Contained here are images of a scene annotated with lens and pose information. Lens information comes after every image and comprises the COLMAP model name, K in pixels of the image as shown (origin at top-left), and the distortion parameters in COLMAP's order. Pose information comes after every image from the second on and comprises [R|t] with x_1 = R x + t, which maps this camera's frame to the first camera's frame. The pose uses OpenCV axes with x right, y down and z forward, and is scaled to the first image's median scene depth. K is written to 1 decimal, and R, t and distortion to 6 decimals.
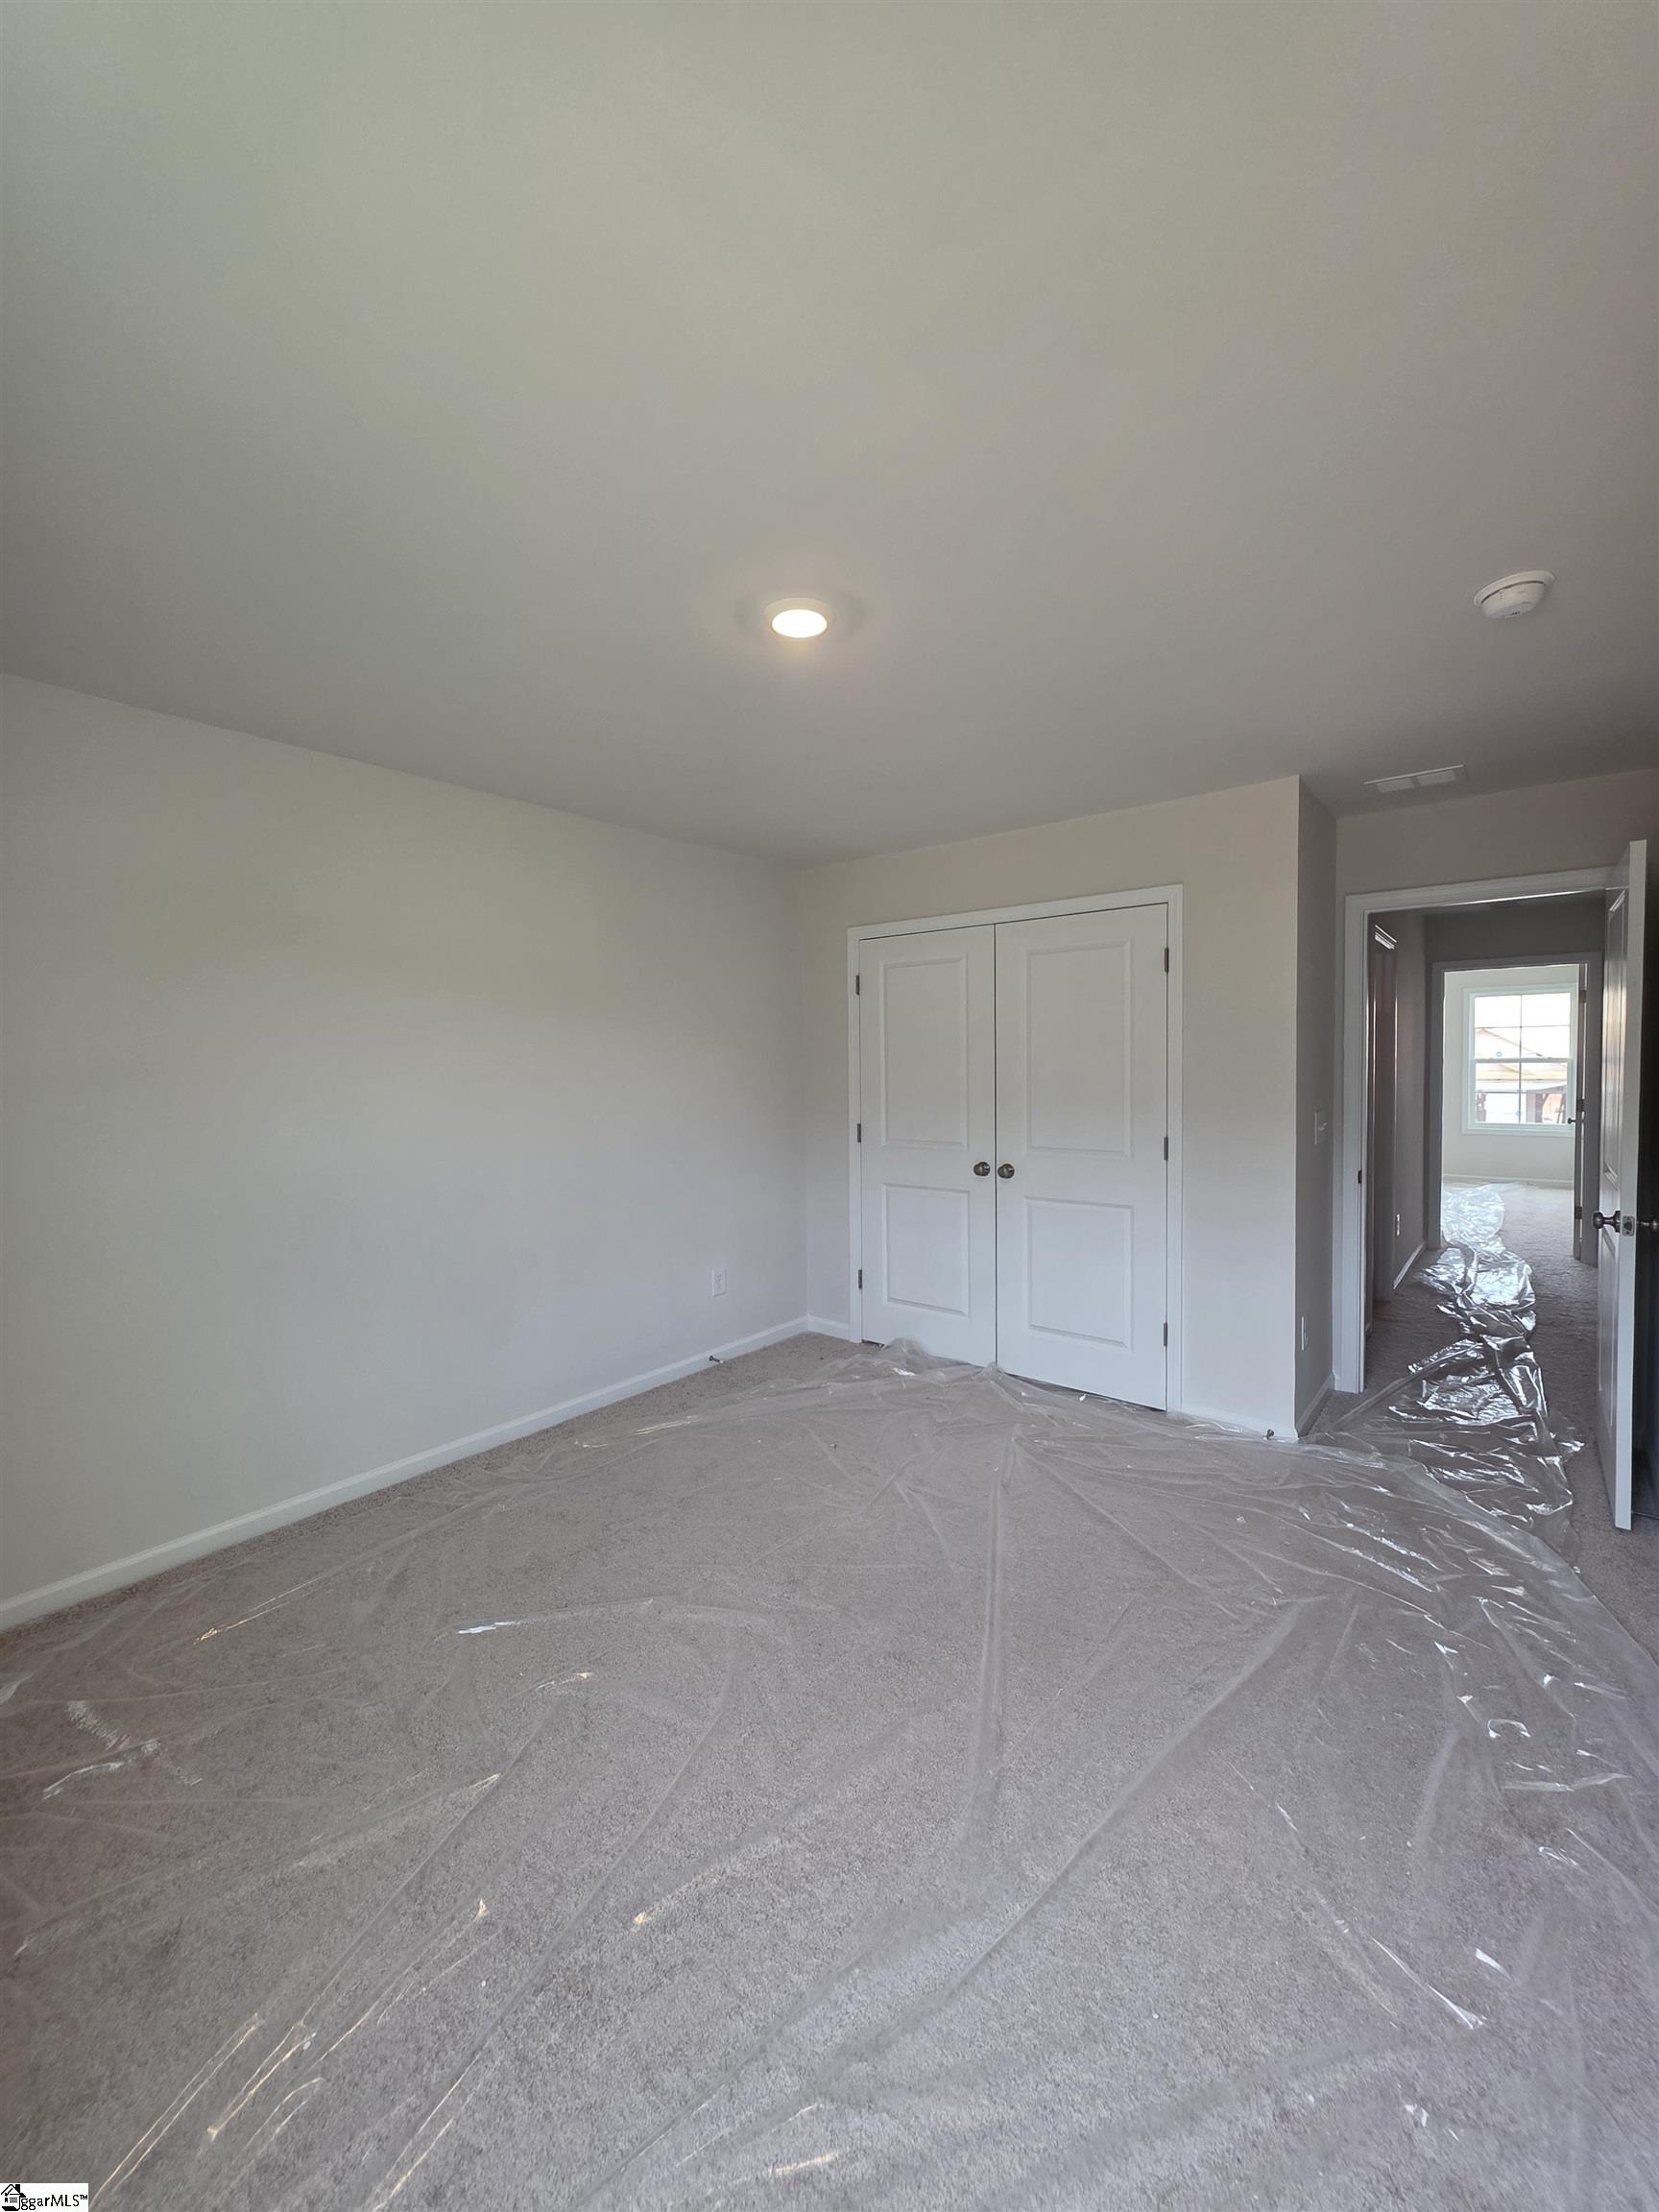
lens RADIAL K [[883.2, 0, 827.8], [0, 883.2, 1097.2], [0, 0, 1]] dist [0.001948, 0.000120]
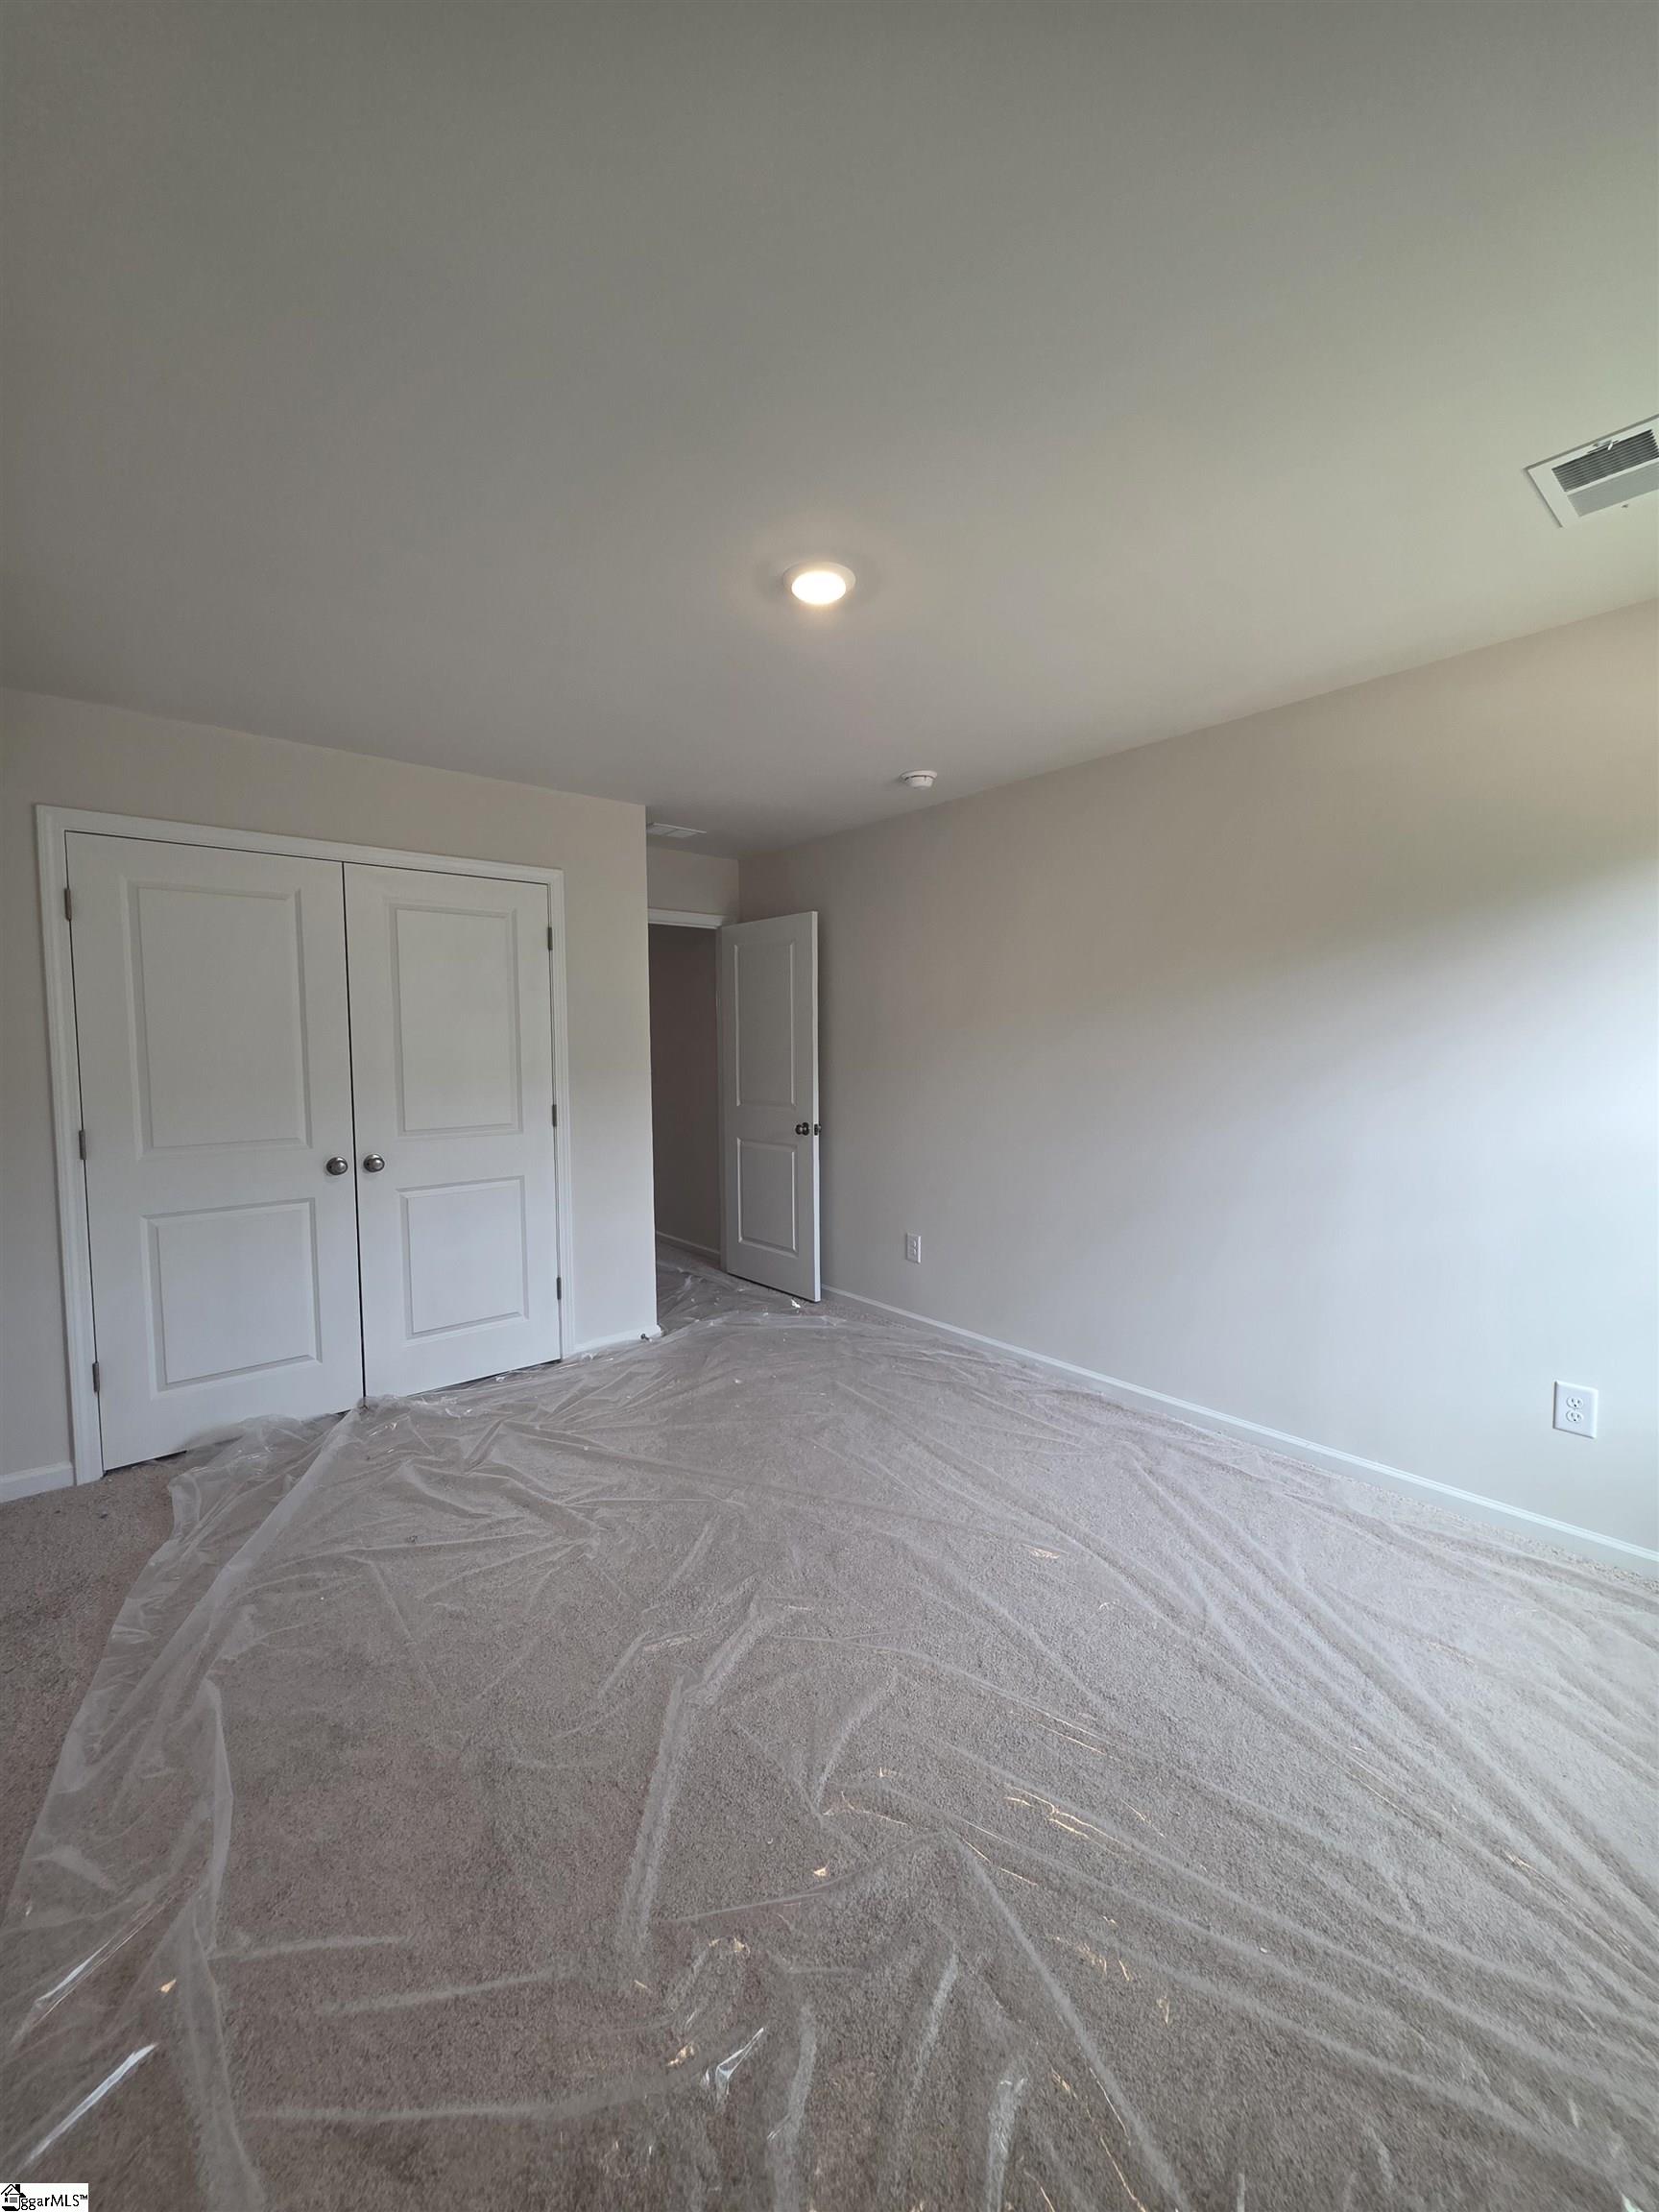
lens RADIAL K [[883.2, 0, 827.8], [0, 883.2, 1097.2], [0, 0, 1]] dist [0.001948, 0.000120]
pose [[0.200047, -0.062502, 0.977791, -0.524522], [0.032714, 0.997833, 0.057090, -0.013310], [-0.979240, 0.020567, 0.201658, 0.407462]]
